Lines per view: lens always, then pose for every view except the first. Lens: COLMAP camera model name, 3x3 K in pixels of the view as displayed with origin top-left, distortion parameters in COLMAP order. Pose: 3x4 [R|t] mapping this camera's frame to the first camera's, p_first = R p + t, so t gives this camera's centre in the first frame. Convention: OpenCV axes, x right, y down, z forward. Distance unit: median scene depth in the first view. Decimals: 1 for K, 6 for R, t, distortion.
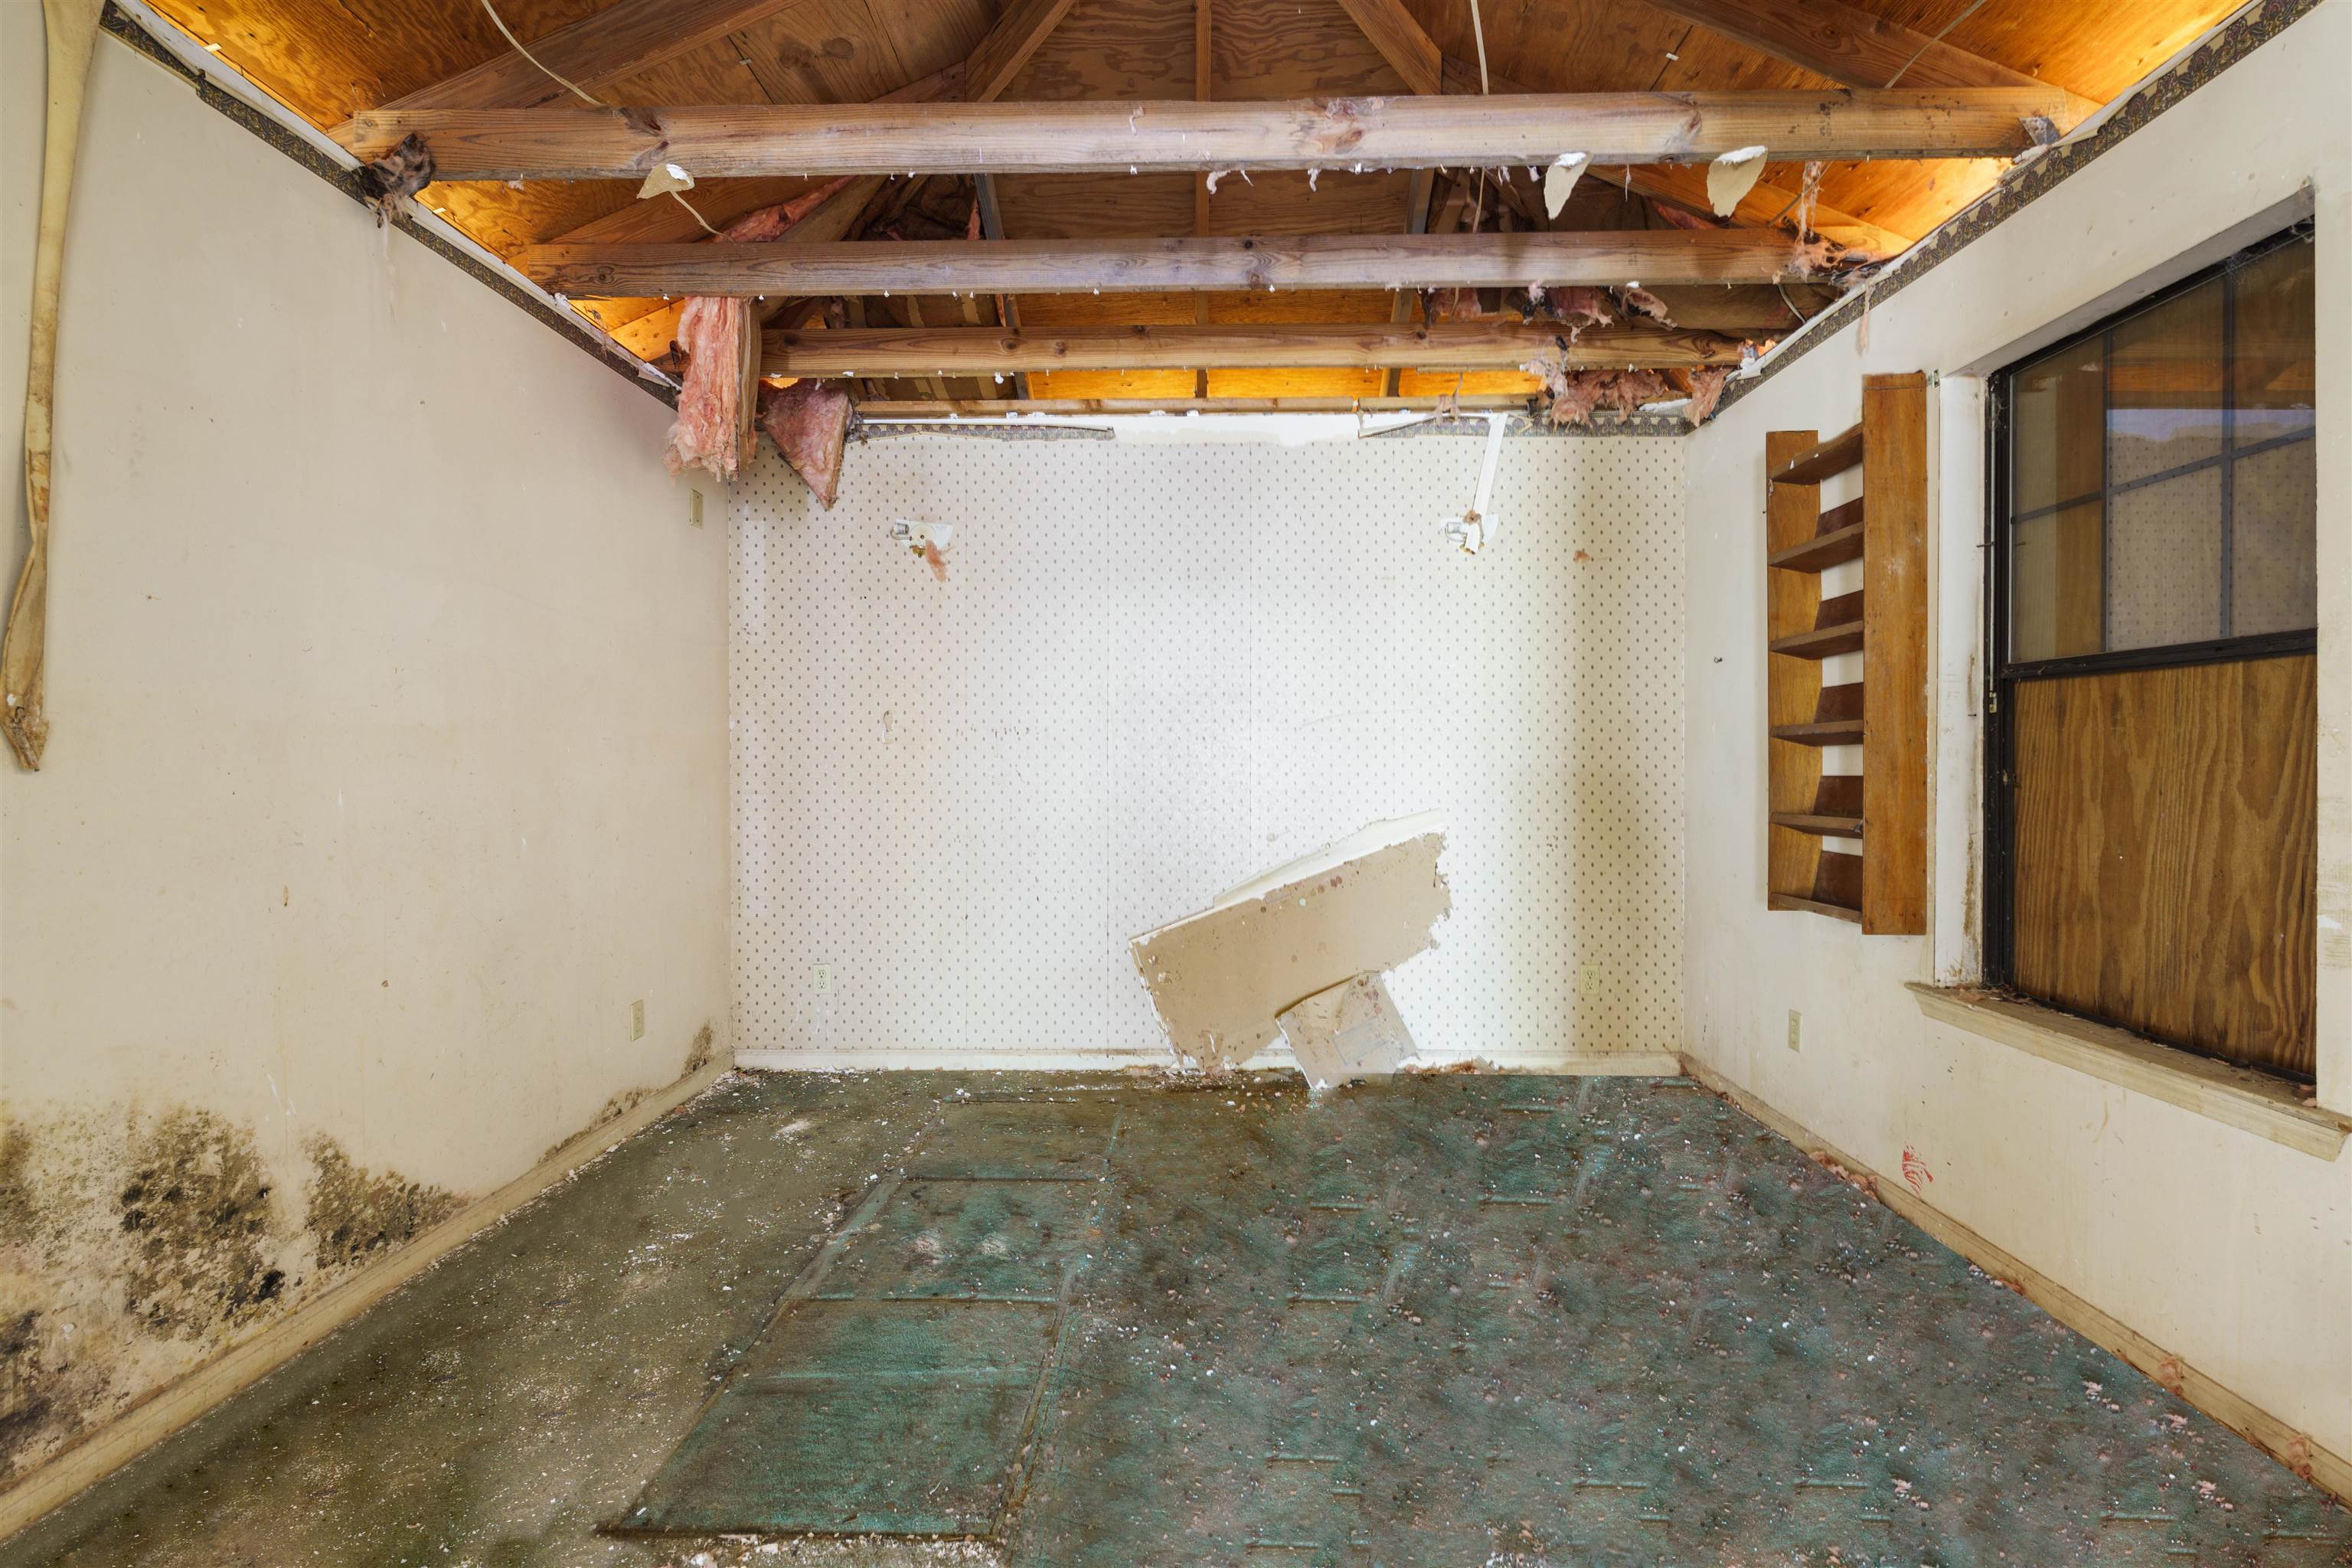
lens RADIAL K [[1069.8, 0, 1180.5], [0, 1069.8, 771.2], [0, 0, 1]] dist [0.002468, -0.001284]
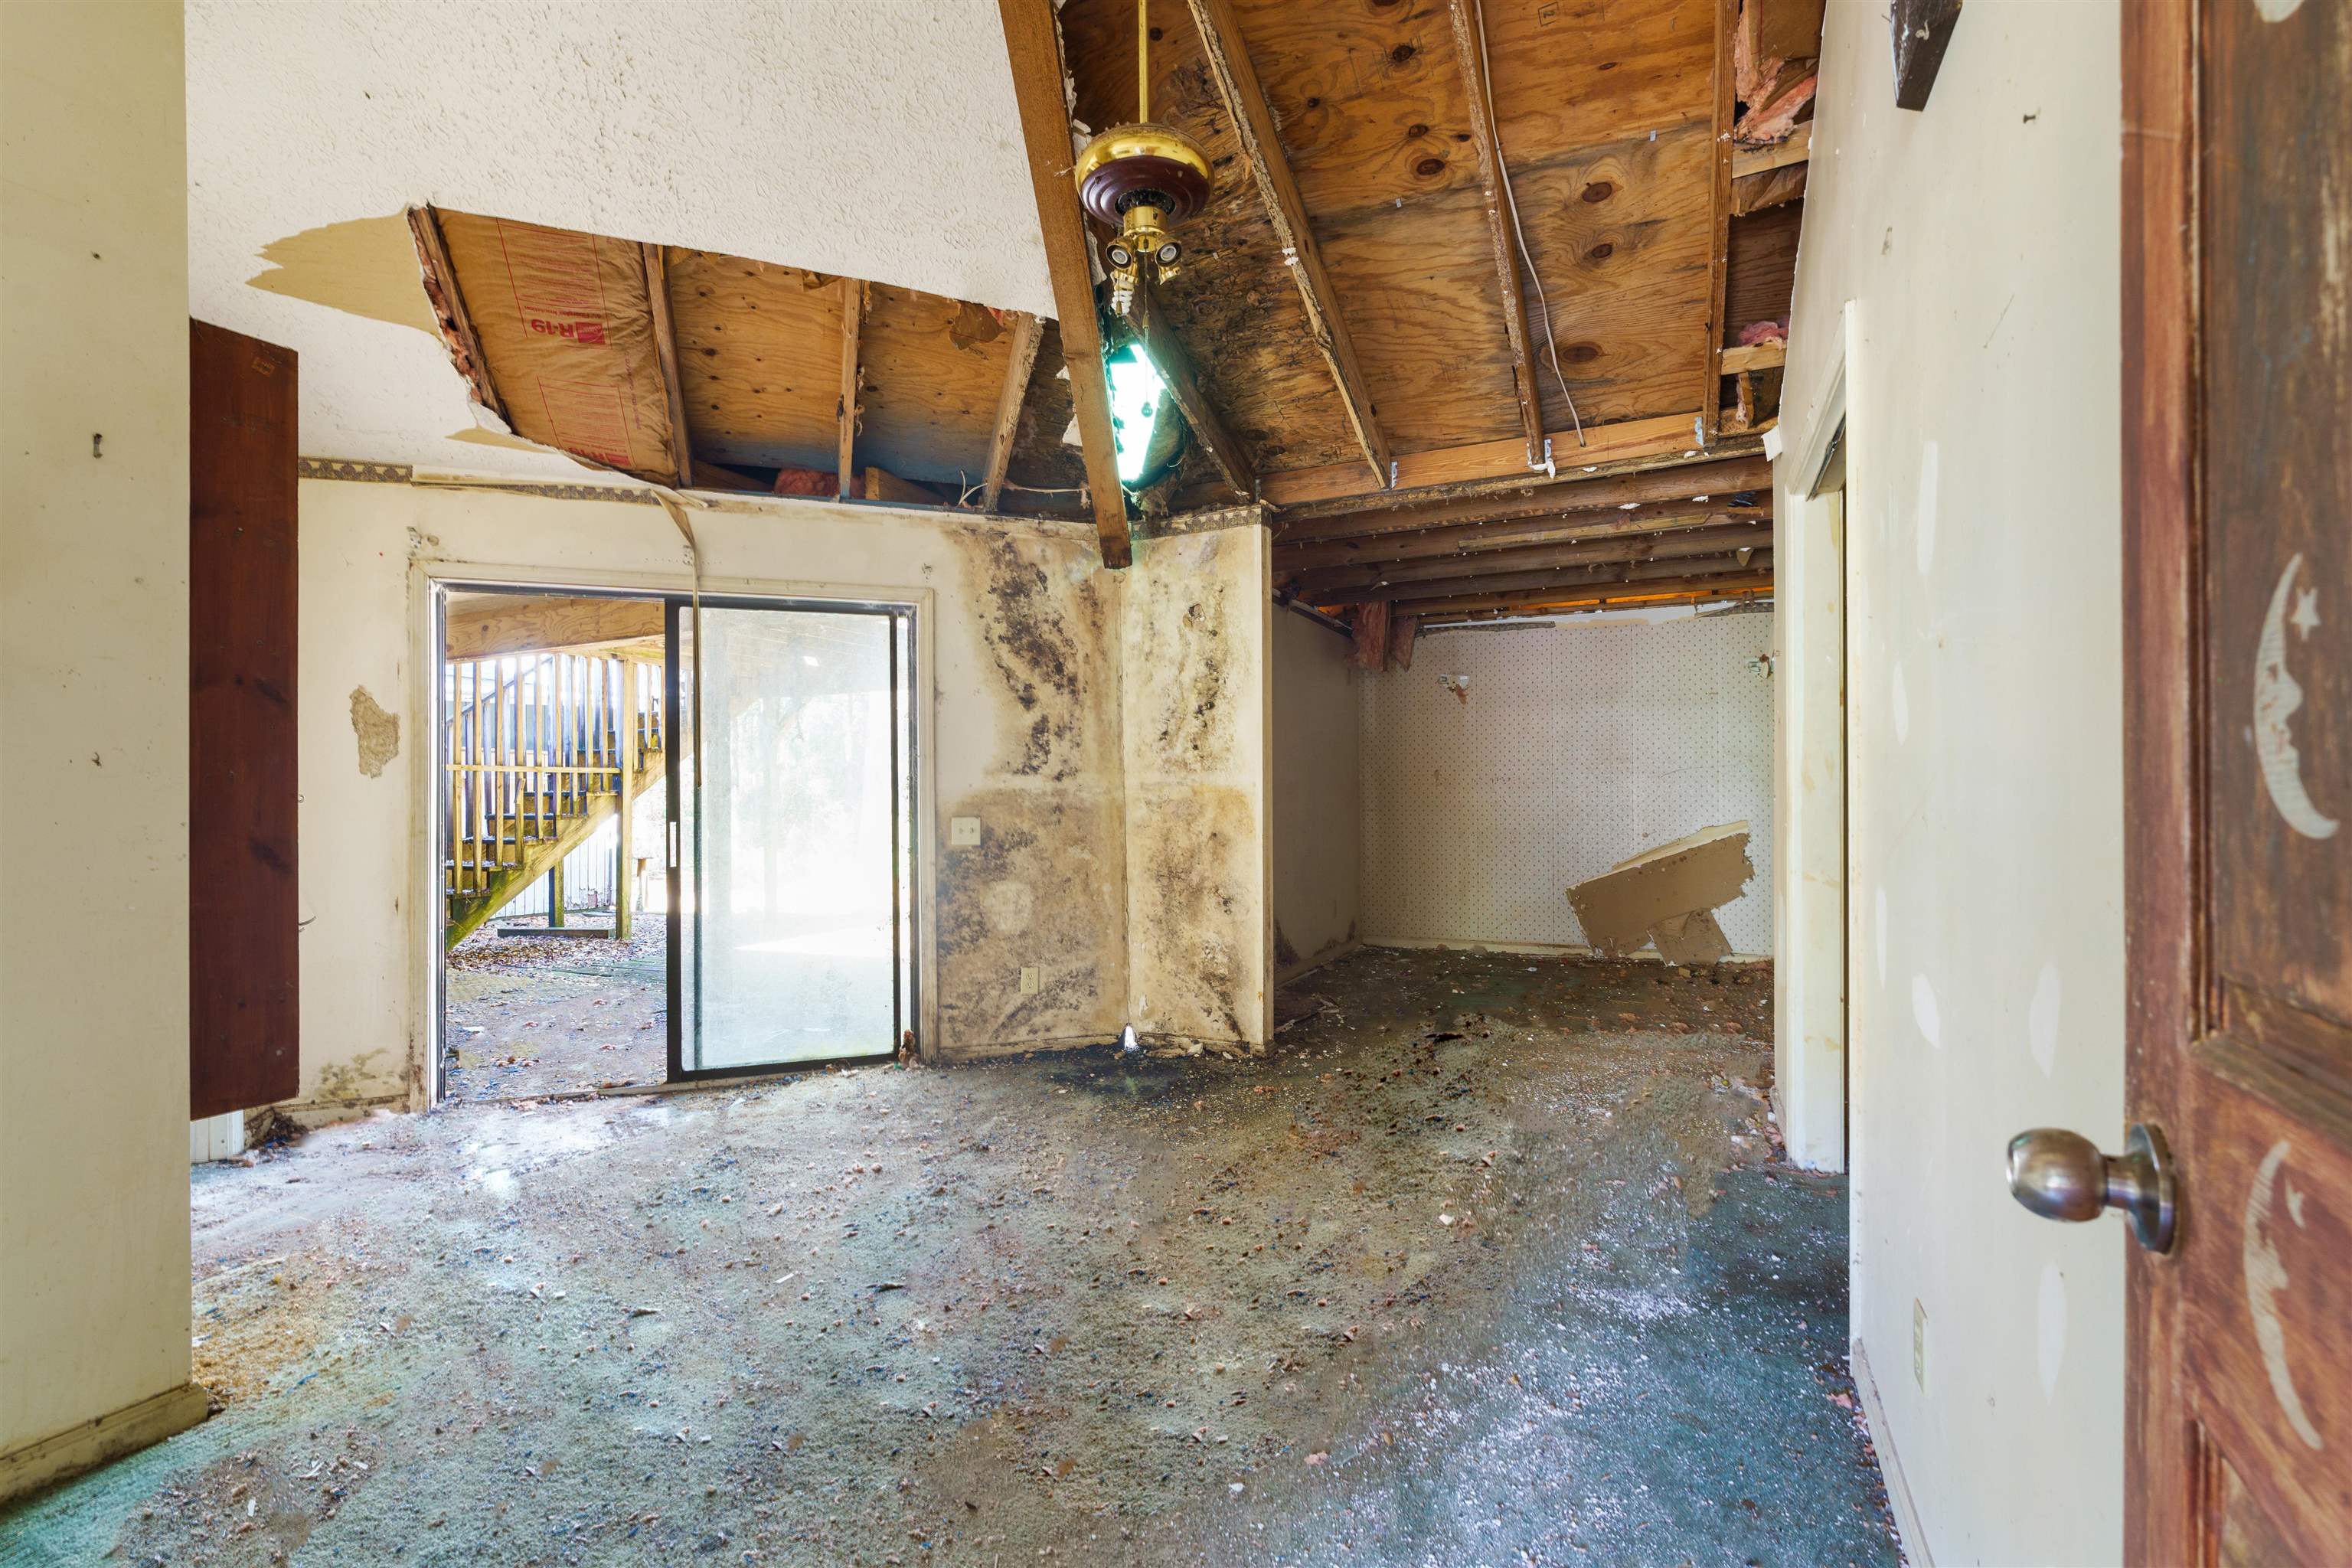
lens RADIAL K [[1069.8, 0, 1186.5], [0, 1069.8, 790.4], [0, 0, 1]] dist [0.002468, -0.001284]
pose [[0.919353, -0.006517, -0.393380, 0.084437], [0.003030, 0.999950, -0.009483, -0.000250], [0.393423, 0.007526, 0.919327, -1.031971]]
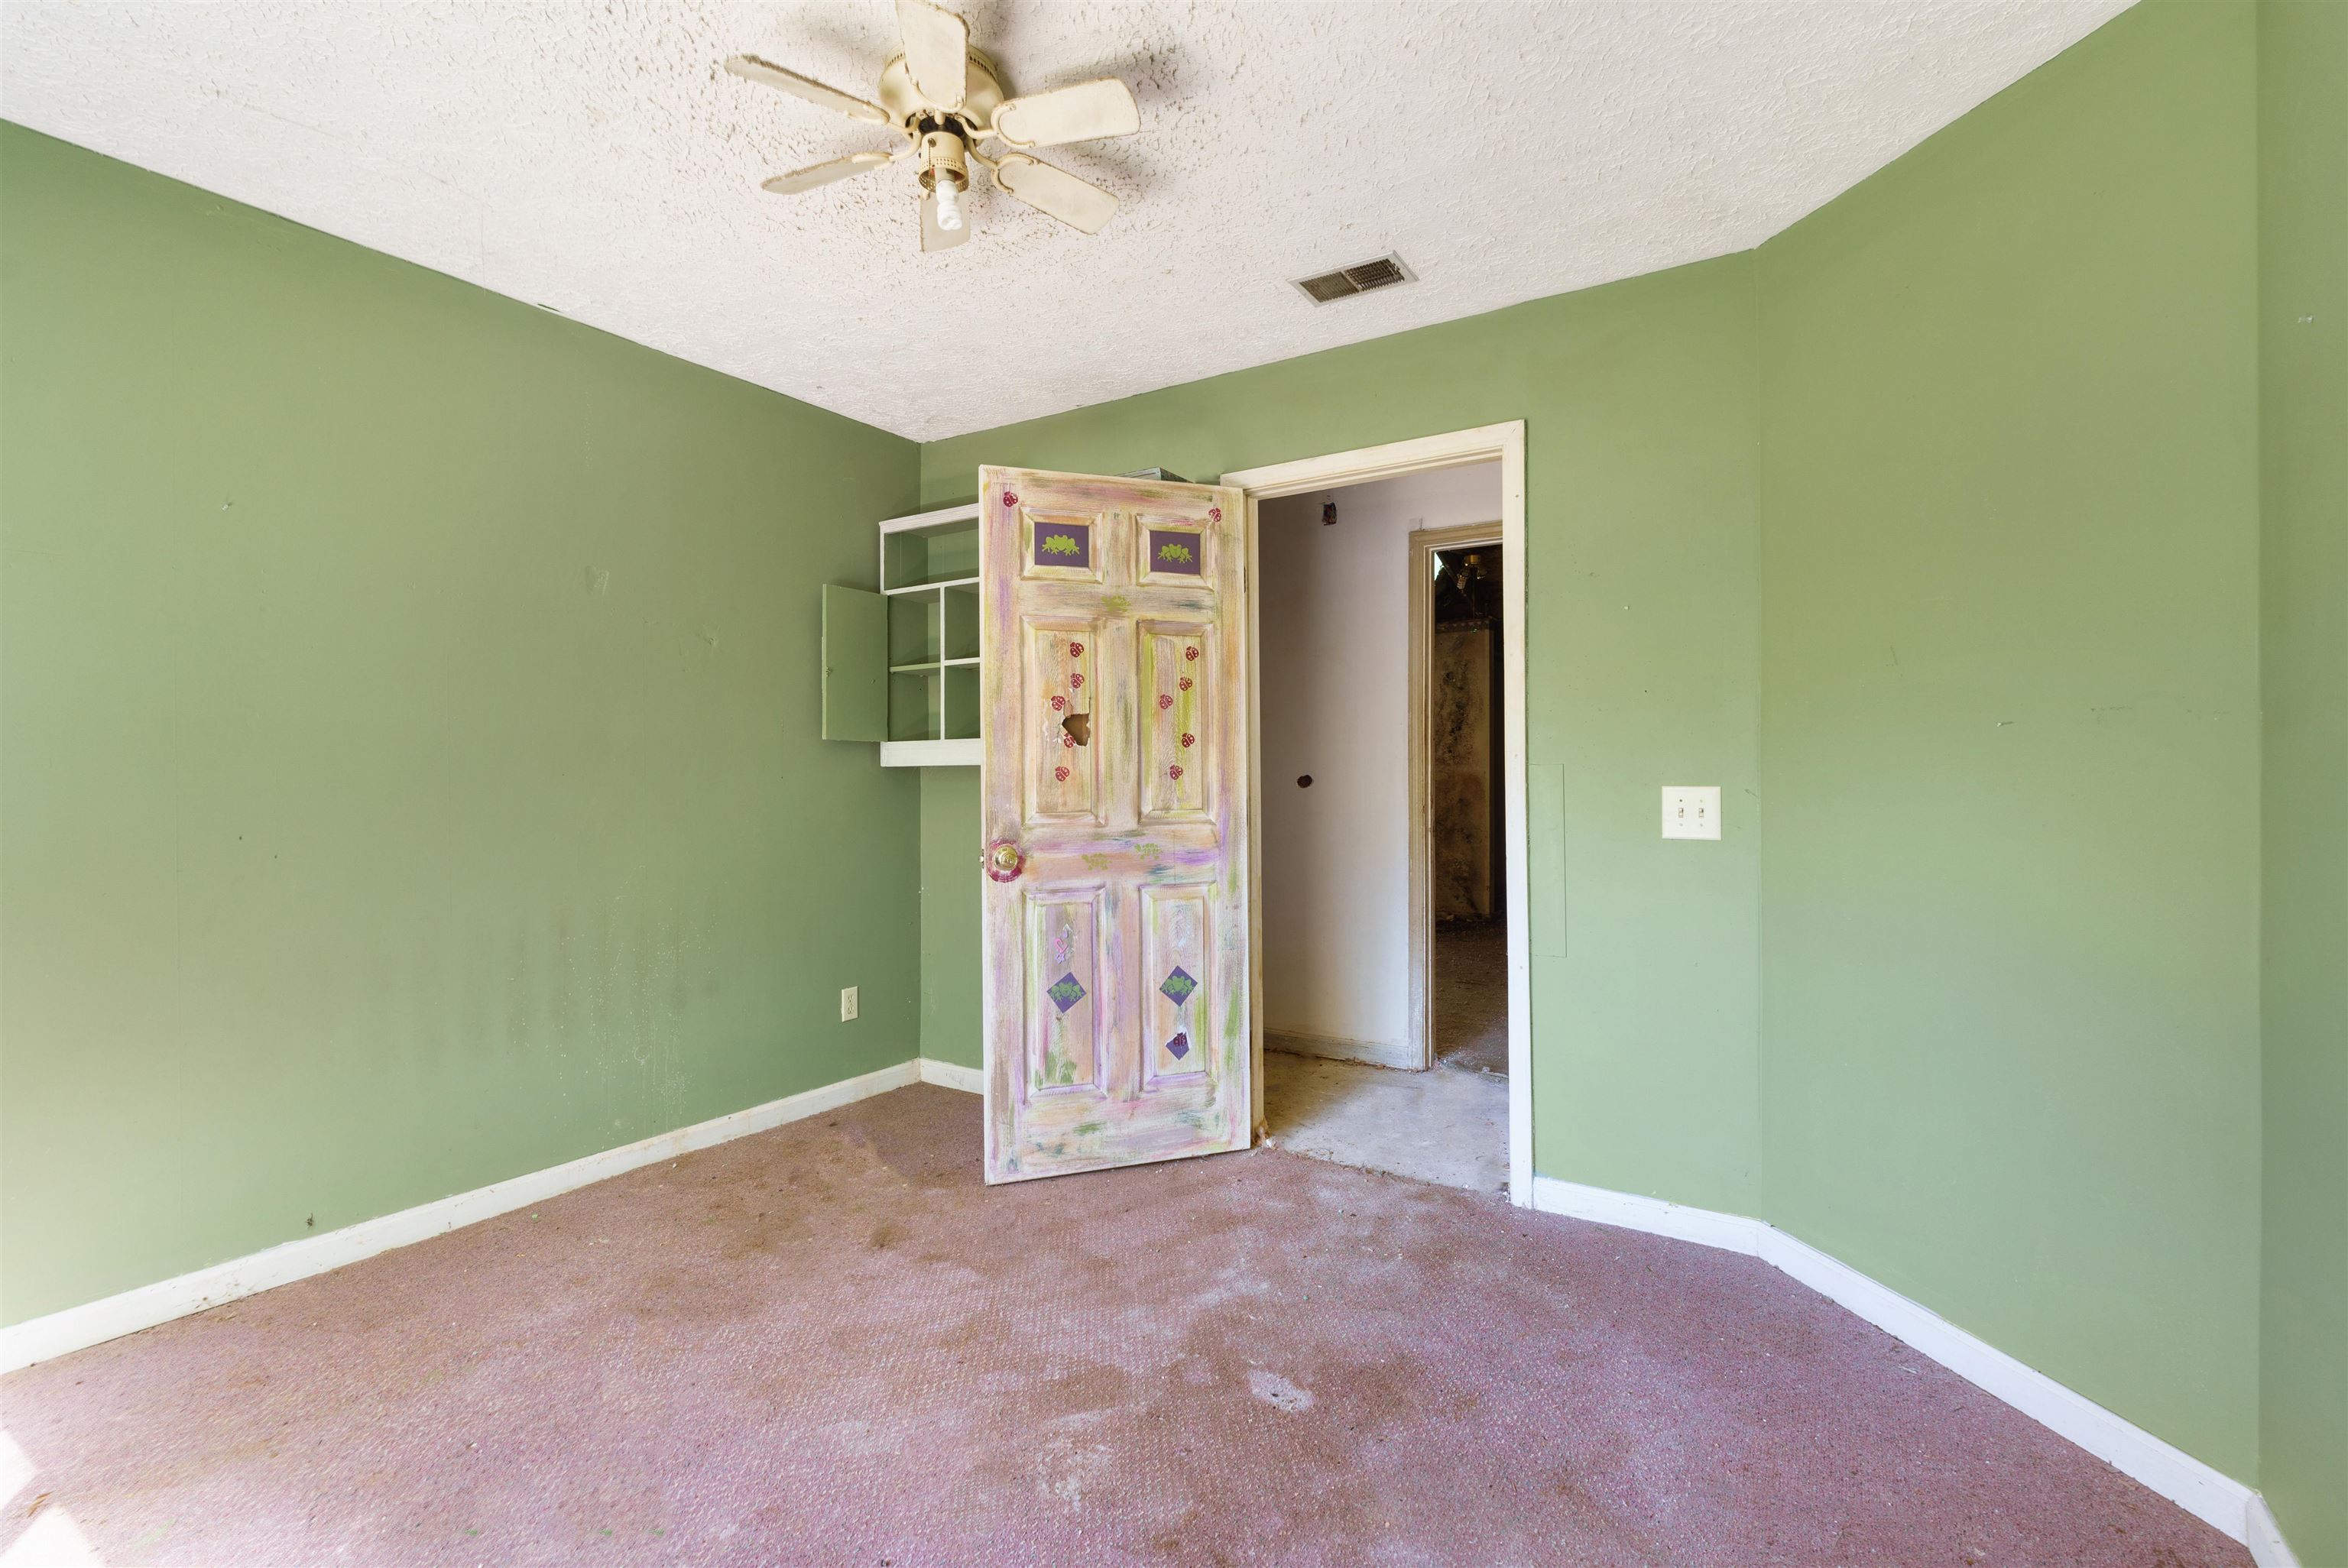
lens RADIAL K [[1067.8, 0, 1176.7], [0, 1067.8, 780.8], [0, 0, 1]] dist [0.002468, -0.001284]
pose [[0.852995, -0.002555, -0.521913, 0.376218], [0.001225, 0.999995, -0.002892, 0.008083], [0.521918, 0.001827, 0.852994, -2.574552]]
